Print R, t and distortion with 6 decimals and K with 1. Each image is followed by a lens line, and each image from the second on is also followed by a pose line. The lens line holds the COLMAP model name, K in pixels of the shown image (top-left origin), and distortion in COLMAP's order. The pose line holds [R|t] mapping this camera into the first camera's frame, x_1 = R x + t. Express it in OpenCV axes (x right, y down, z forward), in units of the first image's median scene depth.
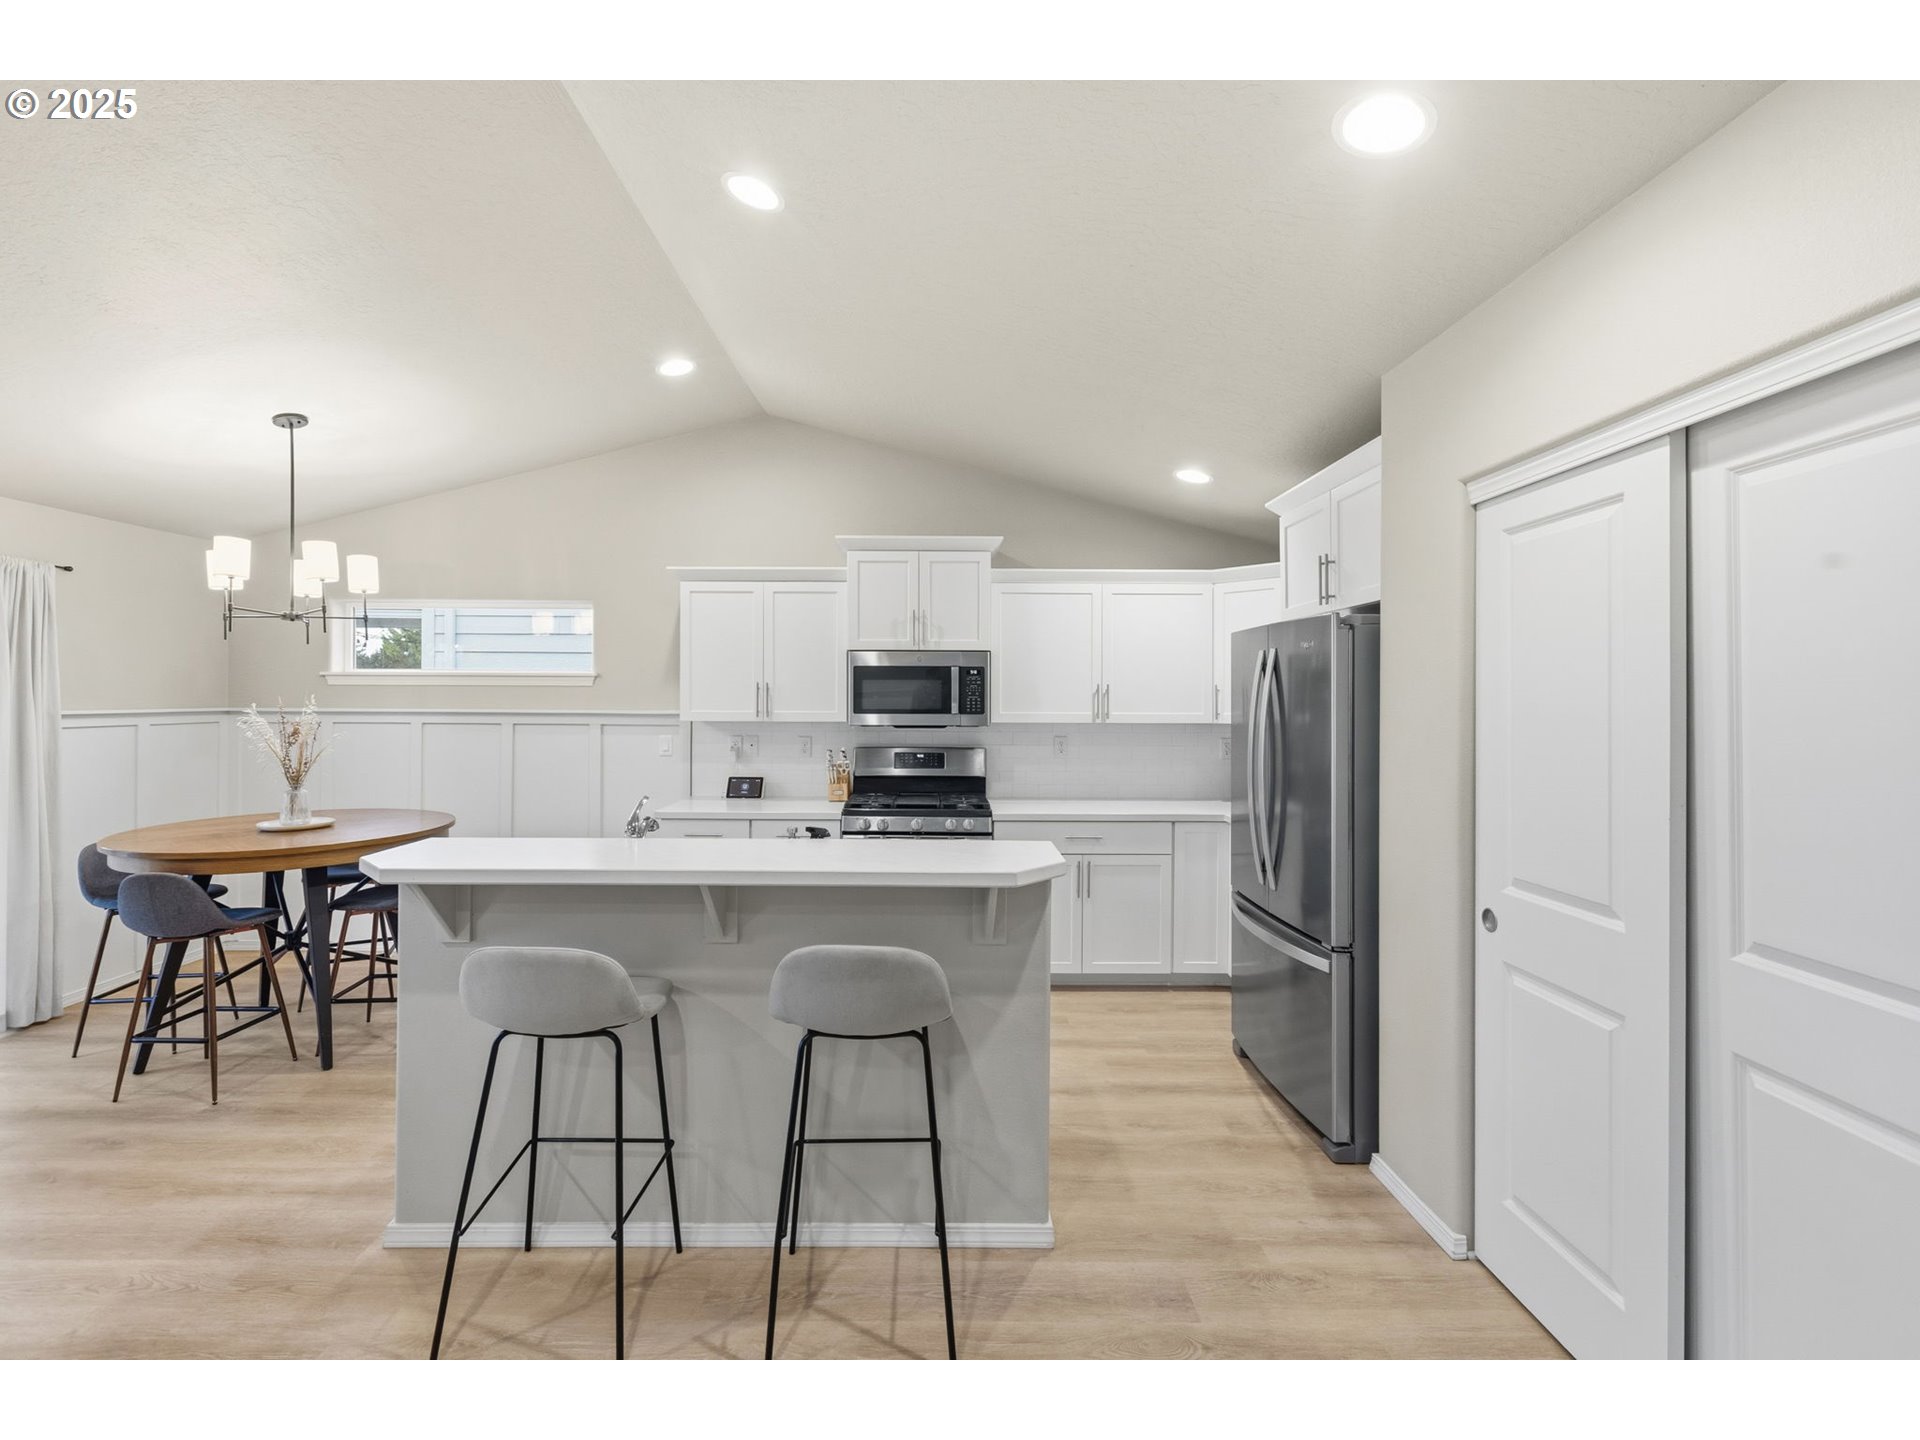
lens RADIAL K [[863.4, 0, 953.1], [0, 863.4, 698.9], [0, 0, 1]] dist [0.010160, -0.000521]
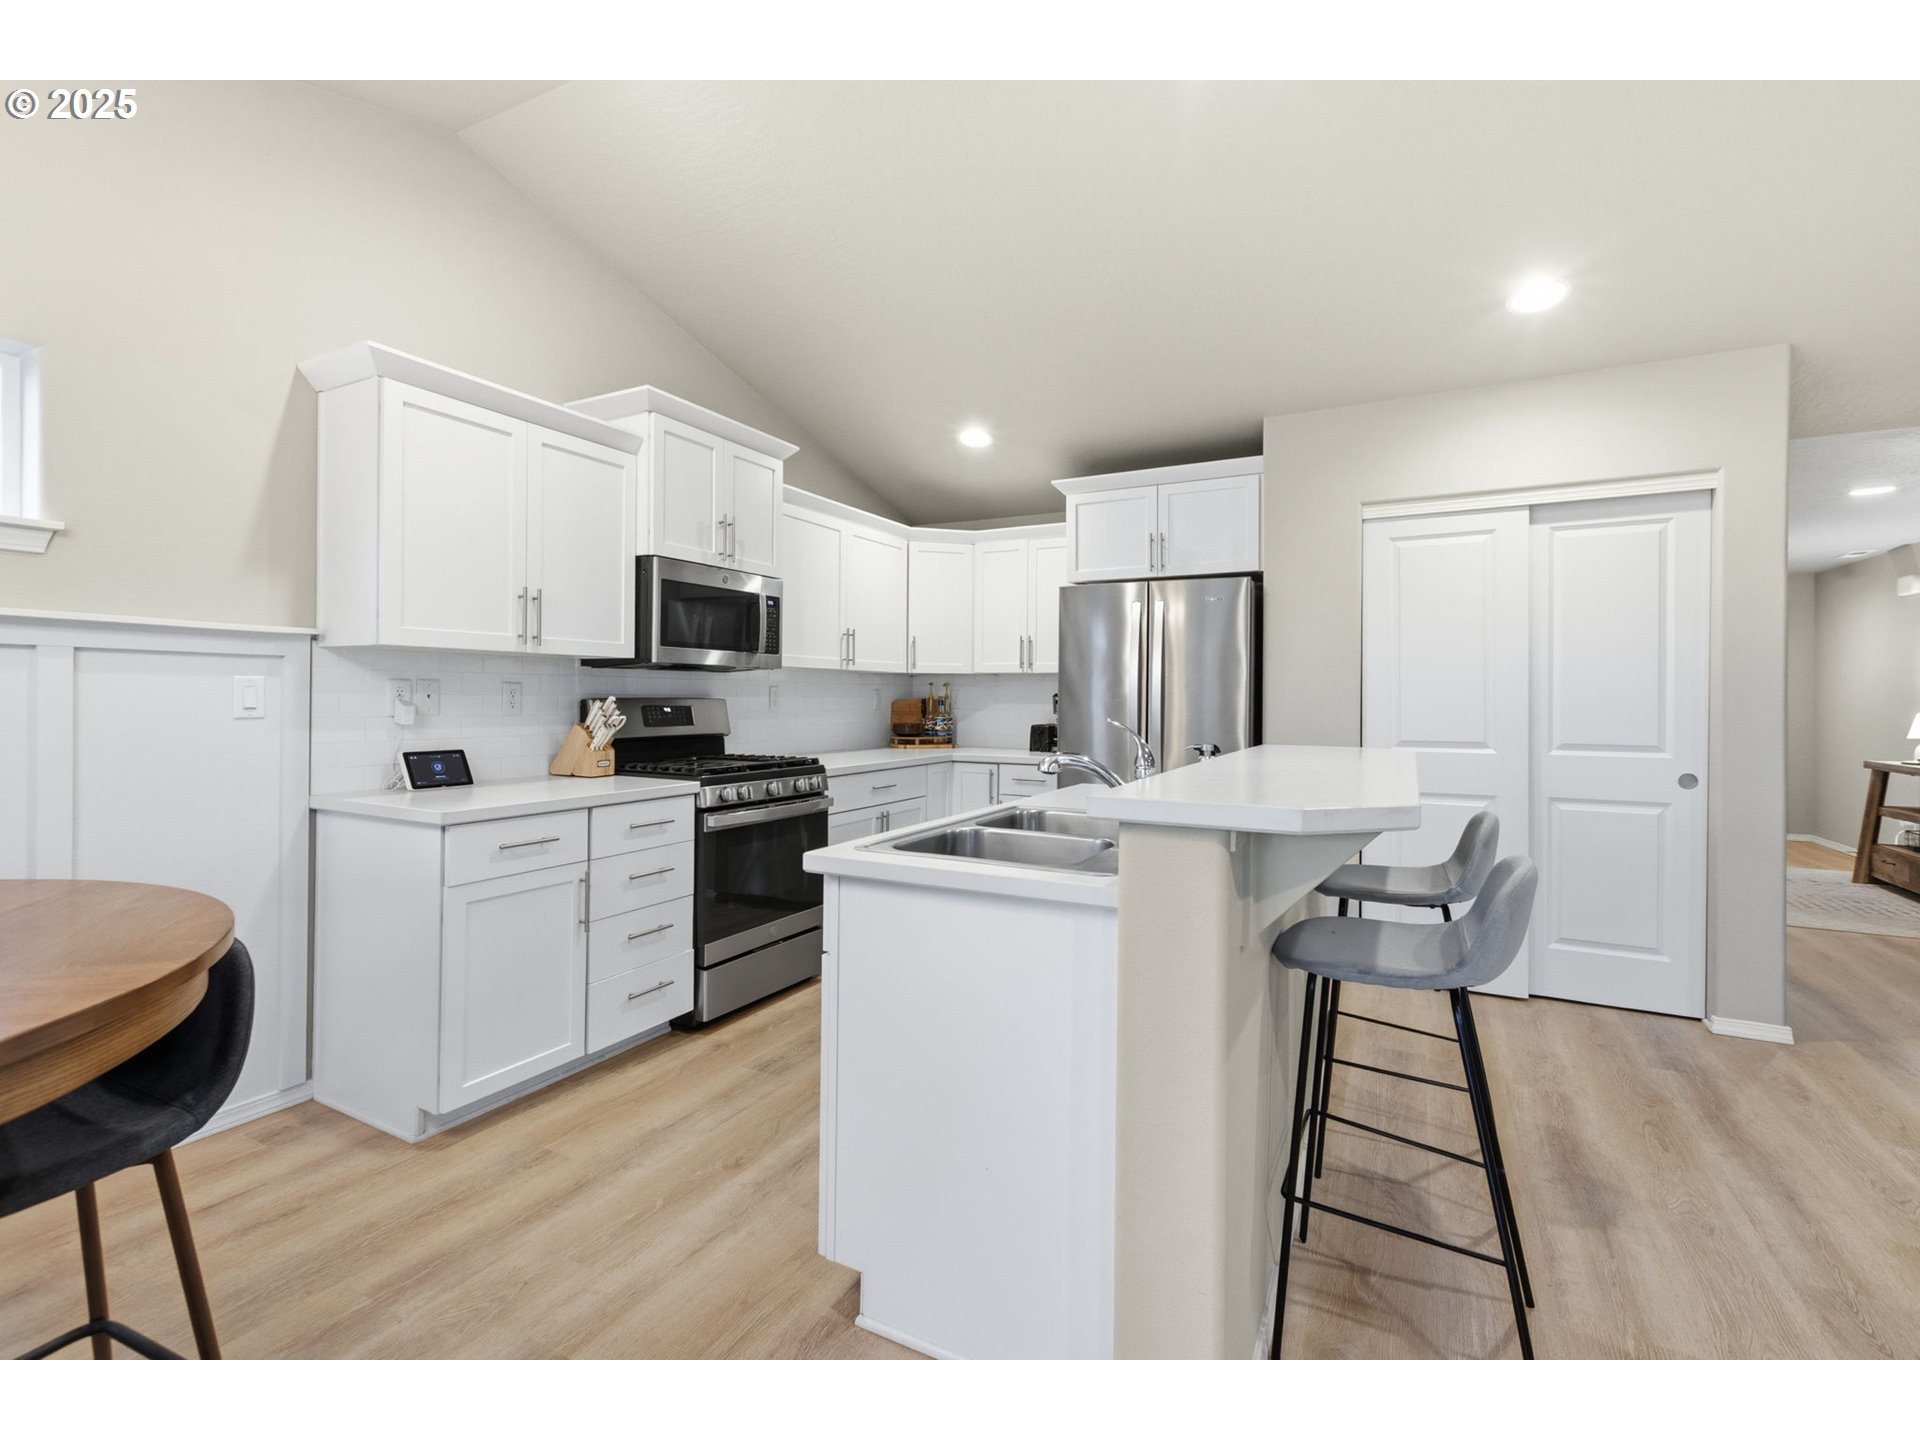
lens RADIAL K [[863.4, 0, 953.1], [0, 863.4, 698.9], [0, 0, 1]] dist [0.010160, -0.000521]
pose [[0.482685, -0.002879, 0.875789, -0.611672], [-0.003348, 0.999981, 0.005133, 0.055265], [-0.875788, -0.005410, 0.482666, 0.450157]]
